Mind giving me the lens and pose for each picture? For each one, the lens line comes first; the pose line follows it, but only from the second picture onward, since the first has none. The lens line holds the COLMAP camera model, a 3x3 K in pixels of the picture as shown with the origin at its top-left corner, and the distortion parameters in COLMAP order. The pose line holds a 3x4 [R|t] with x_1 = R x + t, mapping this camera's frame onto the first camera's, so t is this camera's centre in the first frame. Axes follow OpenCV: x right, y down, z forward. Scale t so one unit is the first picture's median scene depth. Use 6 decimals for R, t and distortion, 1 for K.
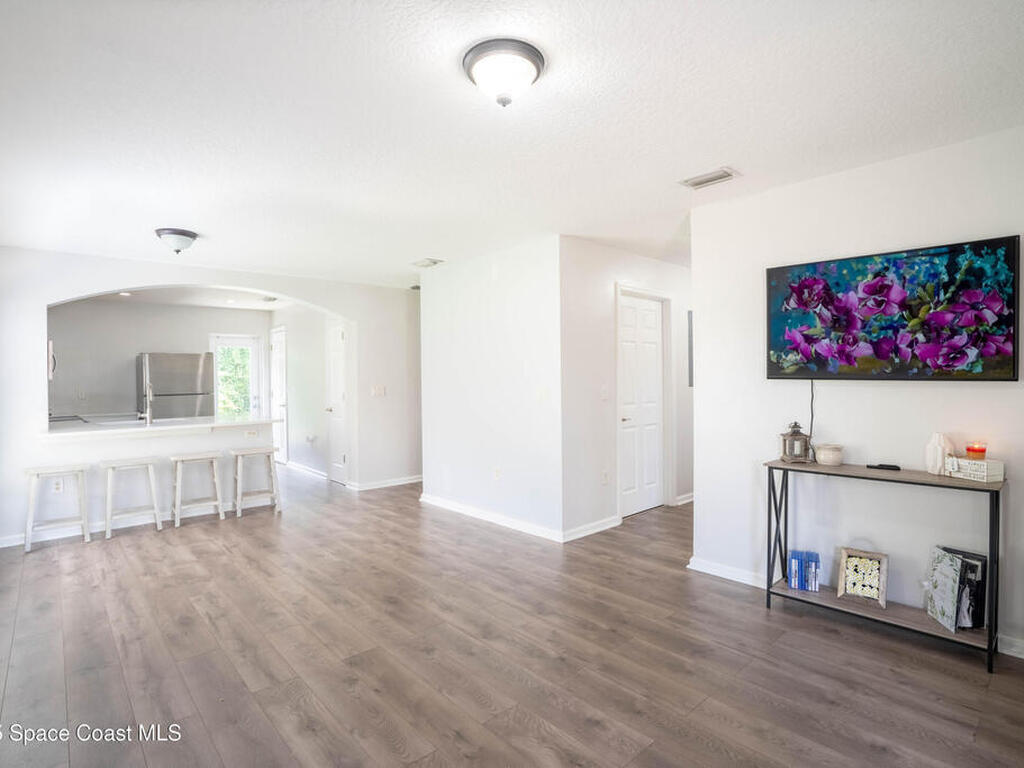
lens RADIAL K [[532.9, 0, 512.0], [0, 532.9, 384.0], [0, 0, 1]] dist [-0.001457, -0.000171]
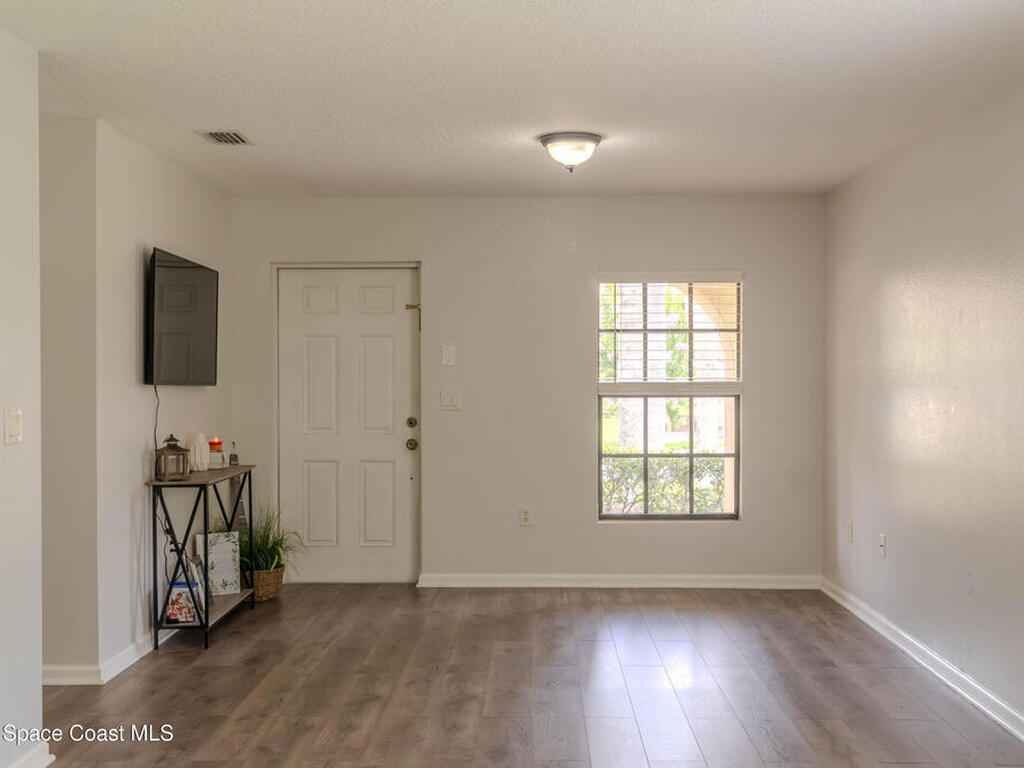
lens RADIAL K [[1170.6, 0, 512.0], [0, 1170.6, 384.0], [0, 0, 1]] dist [-0.001613, 0.009567]
pose [[-0.731099, 0.010419, 0.682192, -1.167862], [0.021265, 0.999746, 0.007521, -0.013629], [-0.681940, 0.020006, -0.731134, 2.002826]]
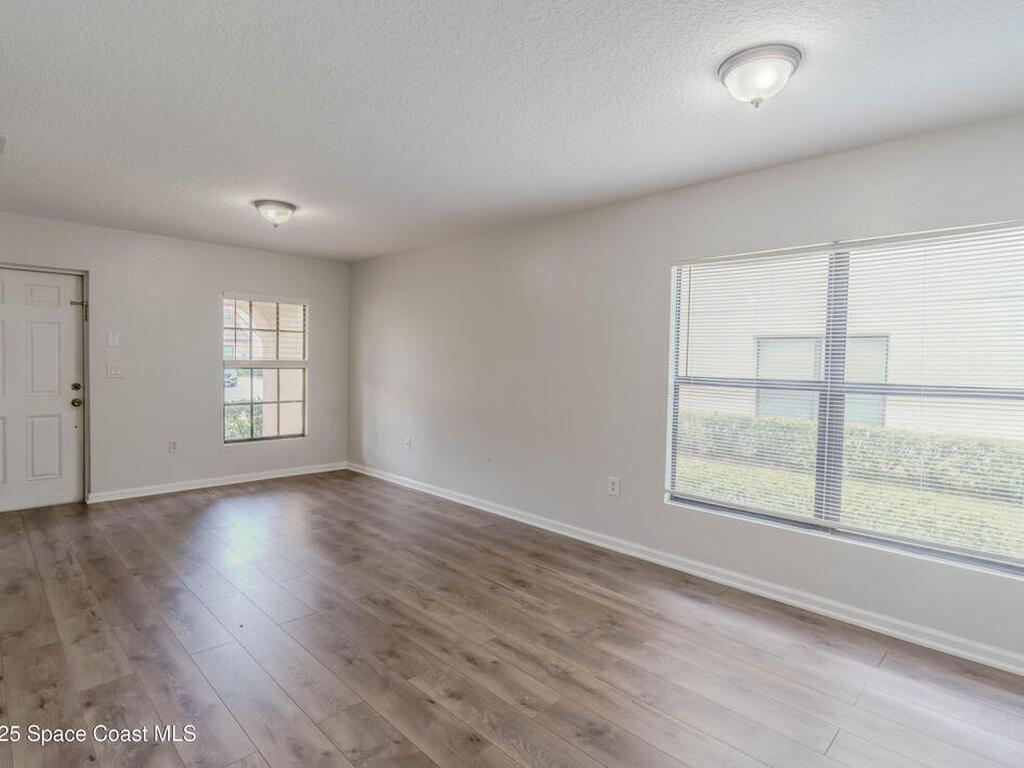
lens RADIAL K [[543.8, 0, 494.2], [0, 543.8, 382.7], [0, 0, 1]] dist [-0.000882, 0.000171]
pose [[-0.999350, 0.001076, -0.036031, -0.496286], [-0.000834, 0.998597, 0.052952, -0.016122], [0.036038, 0.052947, -0.997947, 1.978535]]
